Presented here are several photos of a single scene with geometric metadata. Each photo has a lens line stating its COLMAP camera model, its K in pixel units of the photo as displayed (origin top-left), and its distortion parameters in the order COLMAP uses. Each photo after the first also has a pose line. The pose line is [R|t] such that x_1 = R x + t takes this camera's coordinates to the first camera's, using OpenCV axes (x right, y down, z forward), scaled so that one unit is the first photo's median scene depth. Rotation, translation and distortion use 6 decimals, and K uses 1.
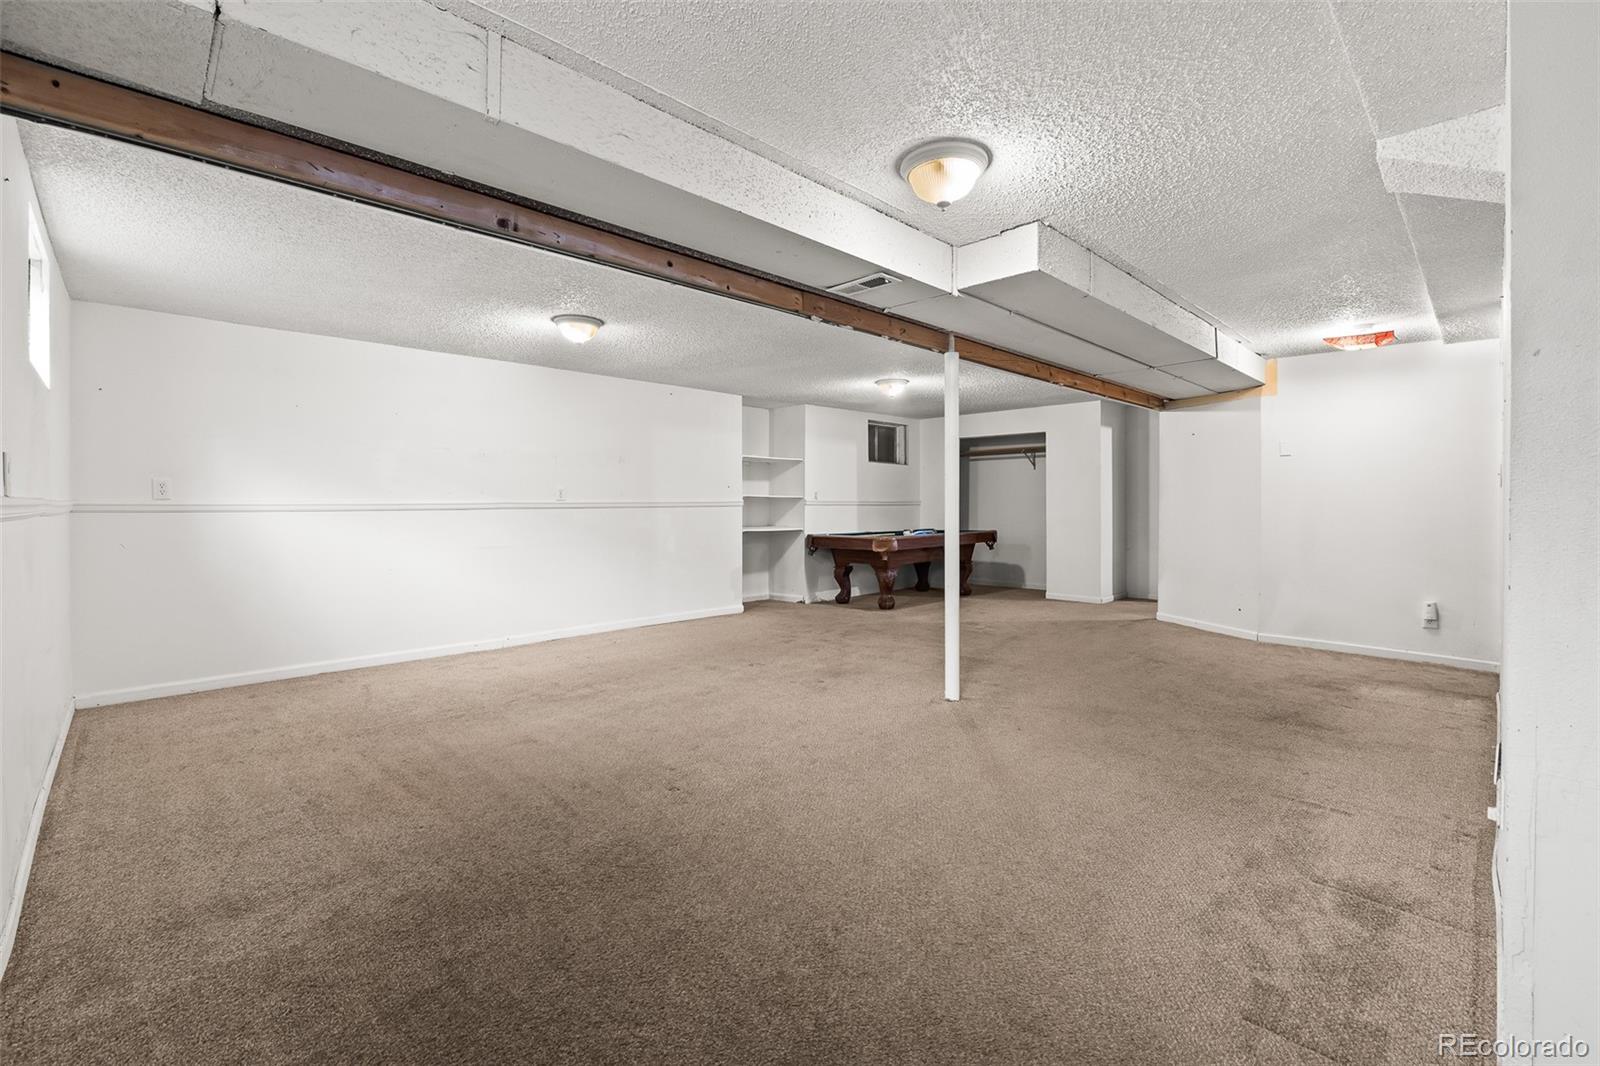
lens RADIAL K [[680.6, 0, 790.0], [0, 680.6, 499.2], [0, 0, 1]] dist [-0.003860, -0.000931]
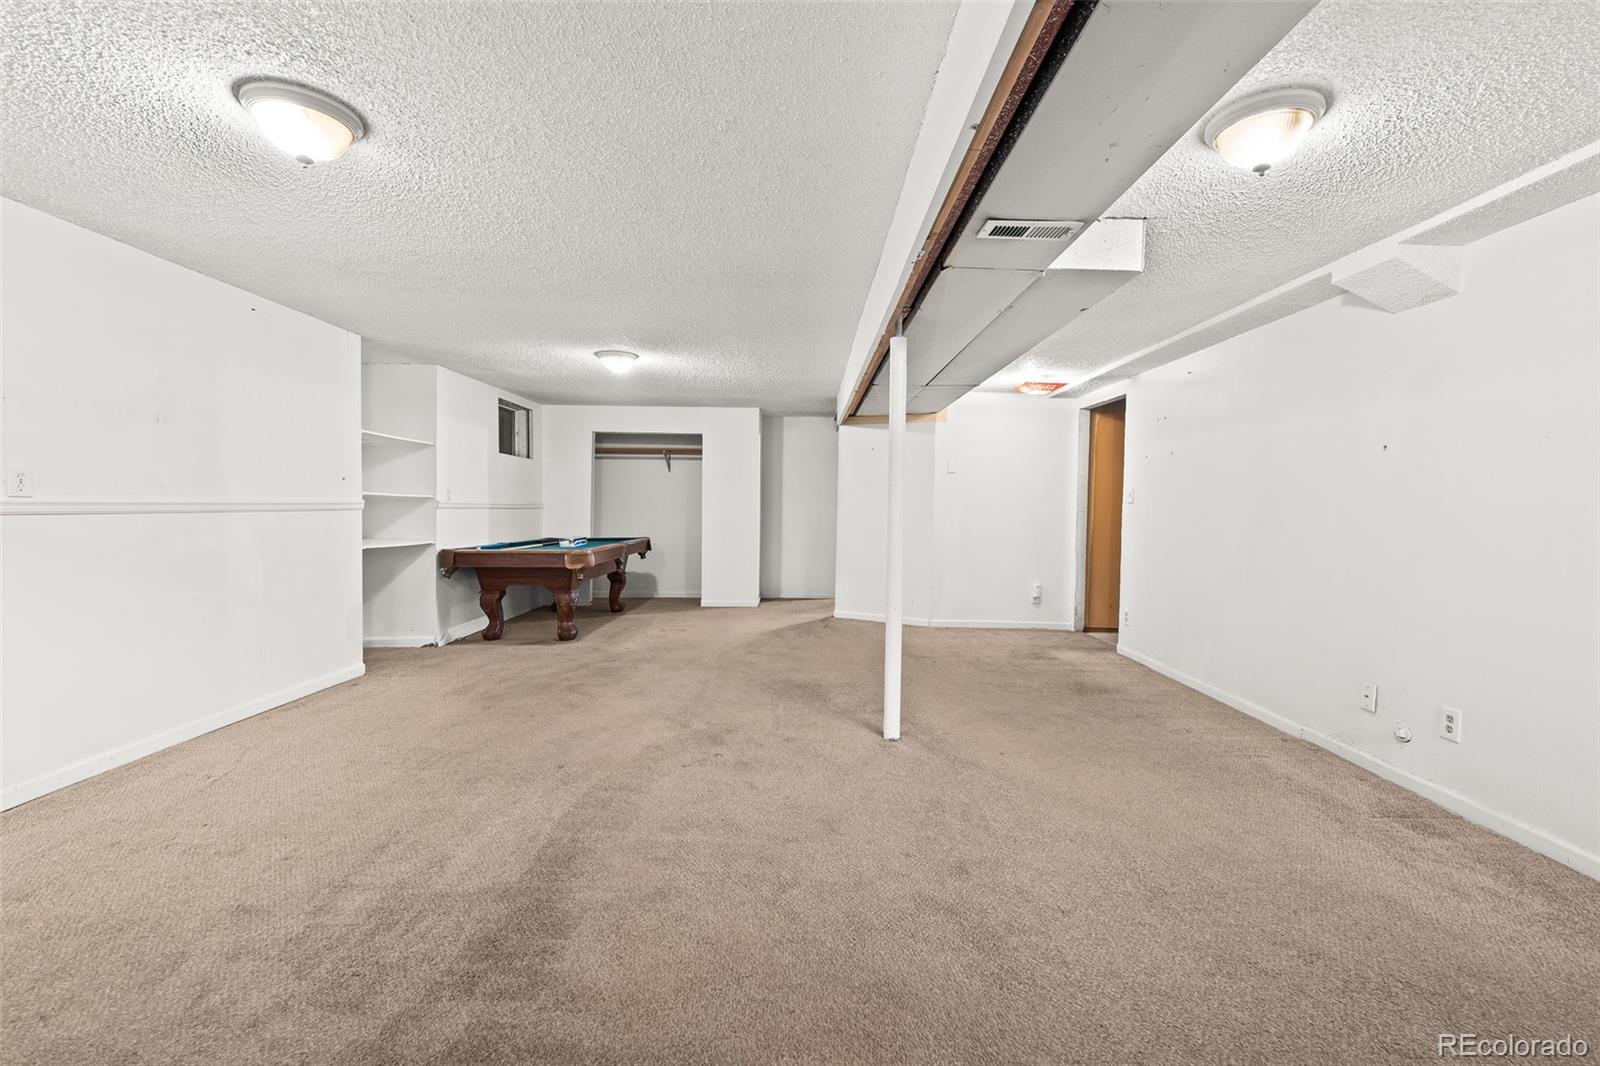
lens RADIAL K [[680.6, 0, 806.7], [0, 680.6, 527.1], [0, 0, 1]] dist [-0.003860, -0.000931]
pose [[0.687966, -0.011829, 0.725647, -0.227341], [-0.017319, 0.999315, 0.032710, -0.001329], [-0.725536, -0.035071, 0.687290, 0.237202]]
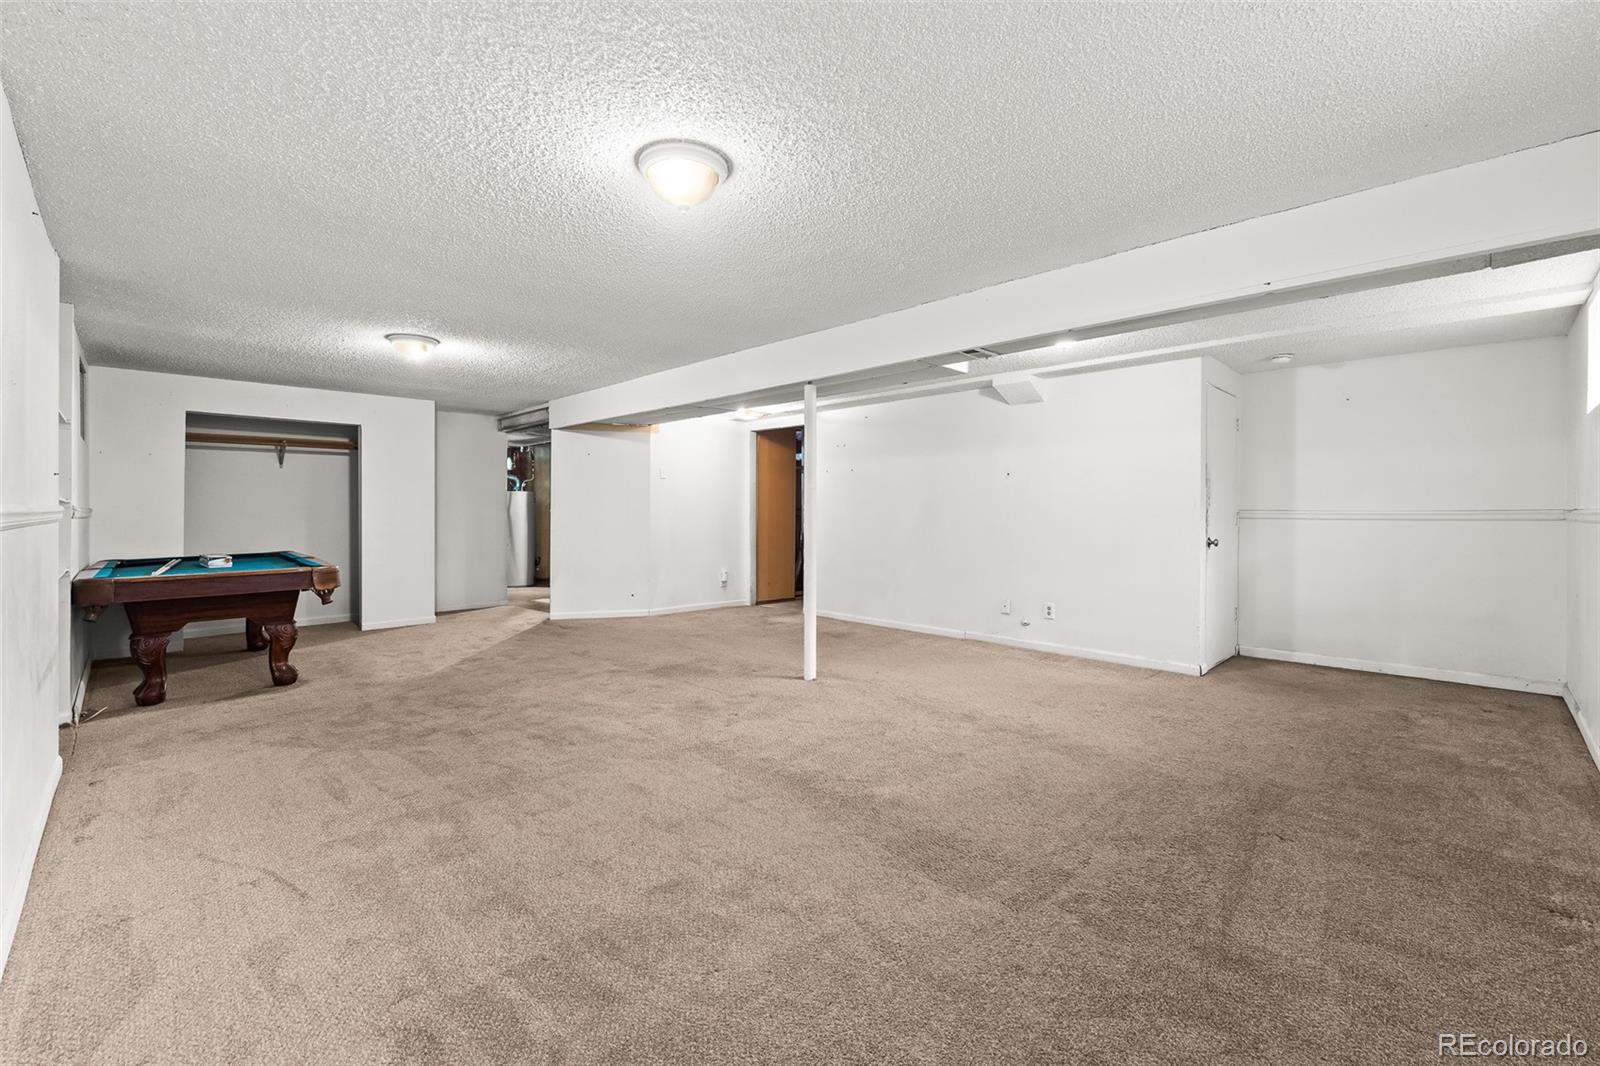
lens RADIAL K [[680.6, 0, 806.7], [0, 680.6, 521.8], [0, 0, 1]] dist [-0.003860, -0.000931]
pose [[-0.024160, -0.013284, 0.999620, -0.457347], [-0.004741, 0.999902, 0.013173, 0.002872], [-0.999697, -0.004421, -0.024220, 0.503884]]
